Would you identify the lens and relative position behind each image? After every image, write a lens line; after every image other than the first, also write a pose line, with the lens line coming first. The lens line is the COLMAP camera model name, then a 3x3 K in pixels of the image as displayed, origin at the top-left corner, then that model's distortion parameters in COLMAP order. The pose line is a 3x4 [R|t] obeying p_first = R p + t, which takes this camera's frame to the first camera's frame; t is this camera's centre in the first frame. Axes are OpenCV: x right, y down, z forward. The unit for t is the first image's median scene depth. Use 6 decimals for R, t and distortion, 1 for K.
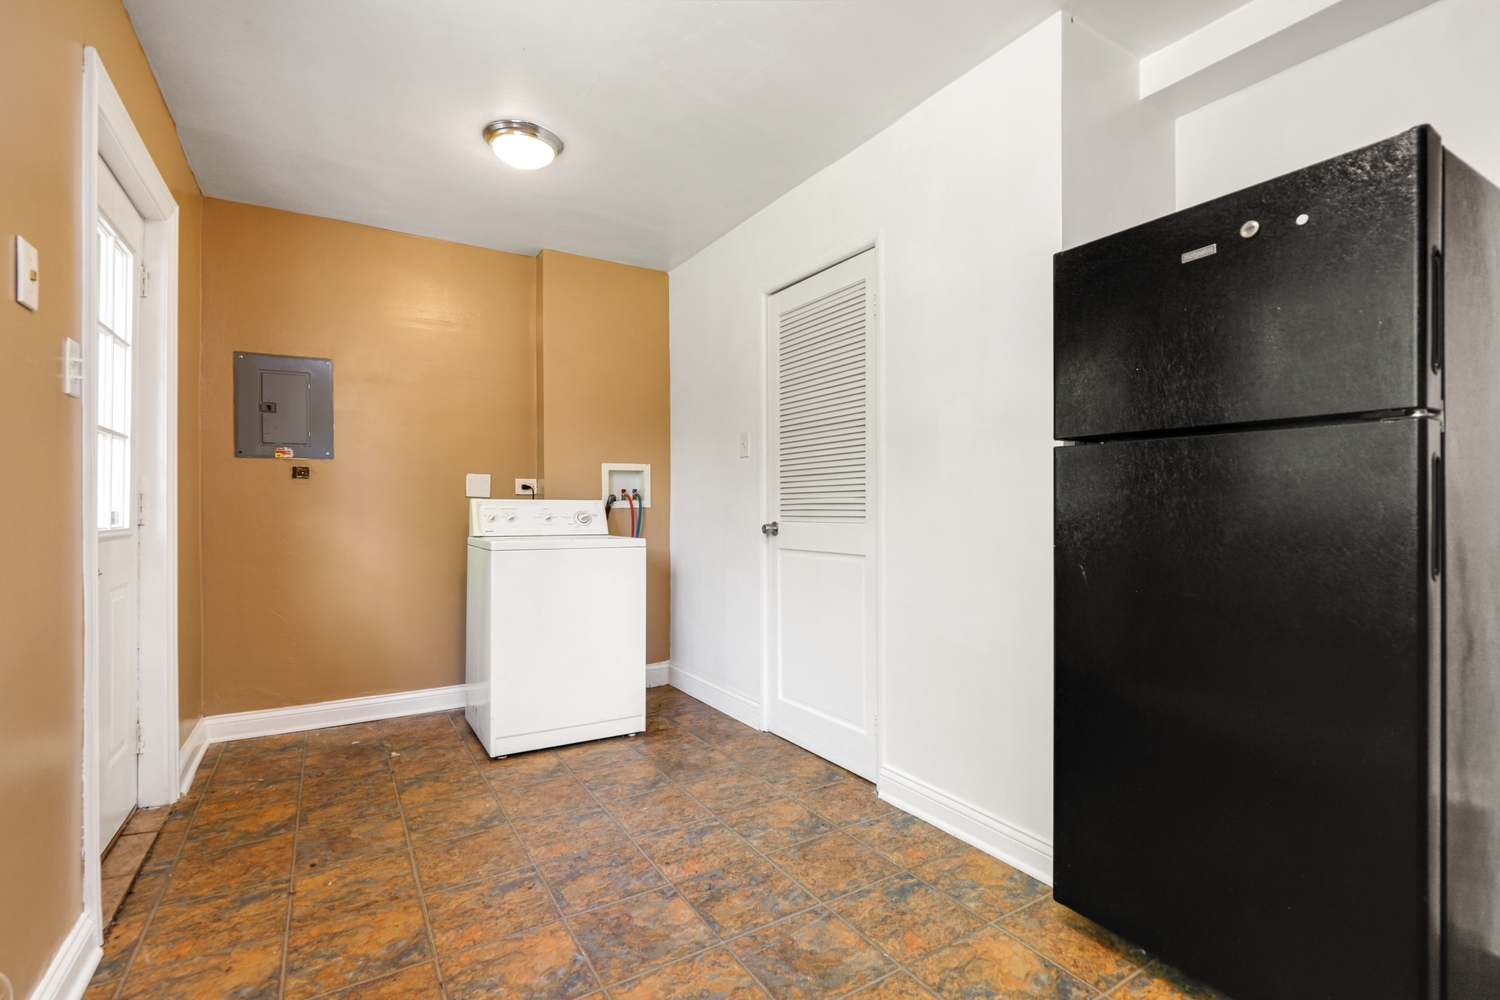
lens RADIAL K [[699.7, 0, 738.5], [0, 699.7, 502.6], [0, 0, 1]] dist [-0.019580, -0.000473]
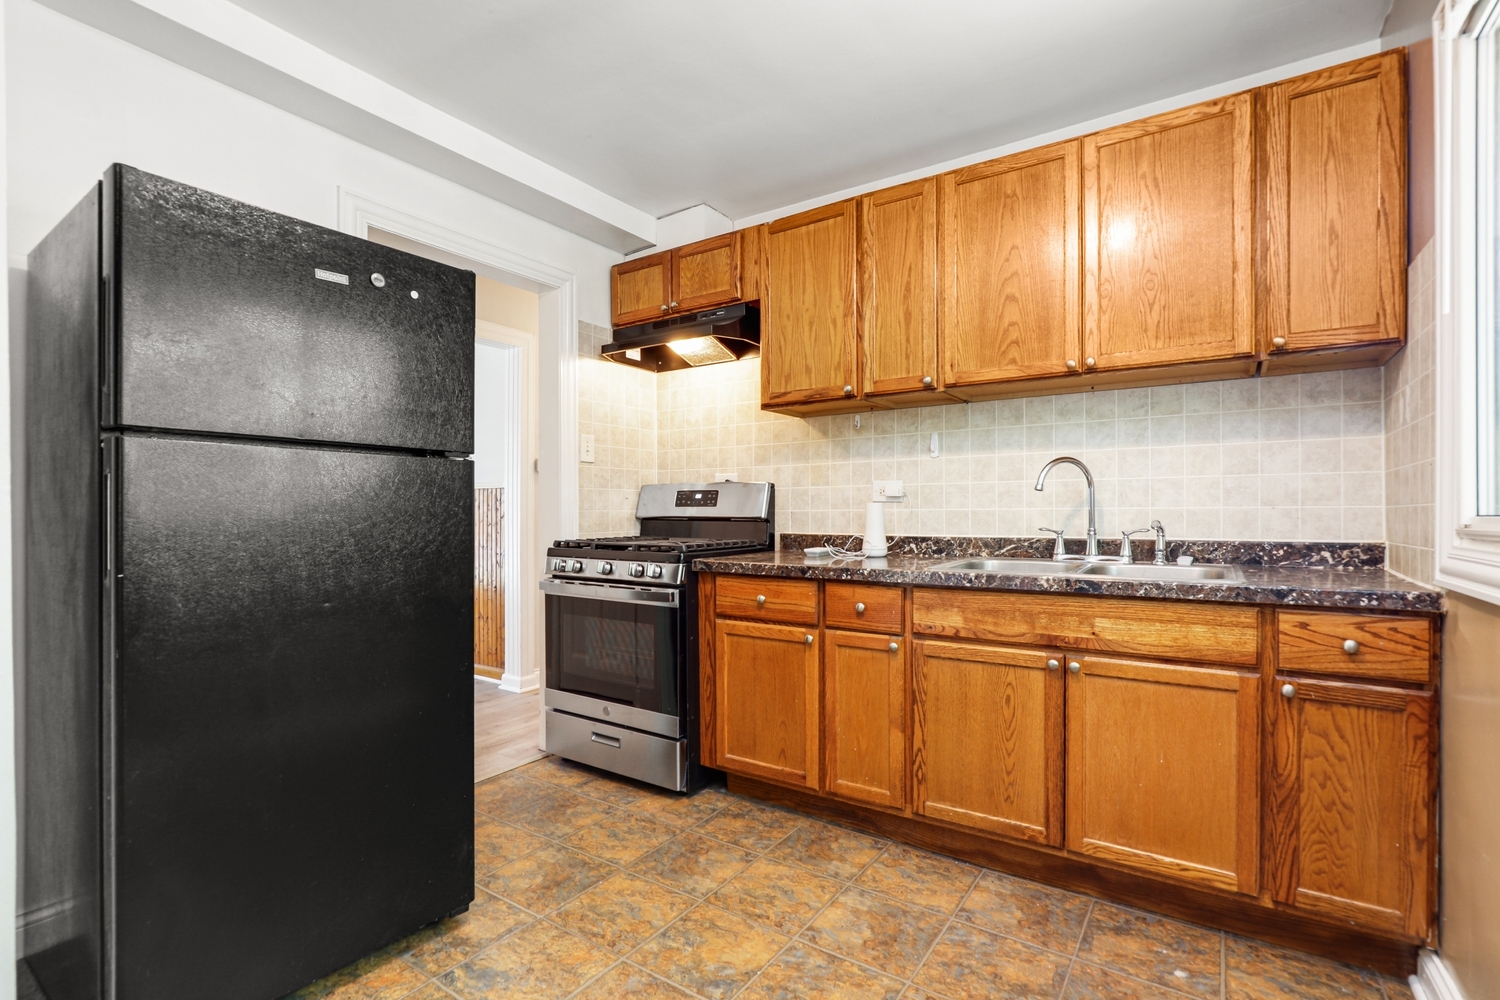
lens RADIAL K [[699.7, 0, 735.2], [0, 699.7, 506.5], [0, 0, 1]] dist [-0.019580, -0.000473]
pose [[-0.430447, 0.014244, 0.902503, -0.622955], [0.007829, 0.999897, -0.012047, 0.007552], [-0.902582, 0.001880, -0.430514, 1.036356]]
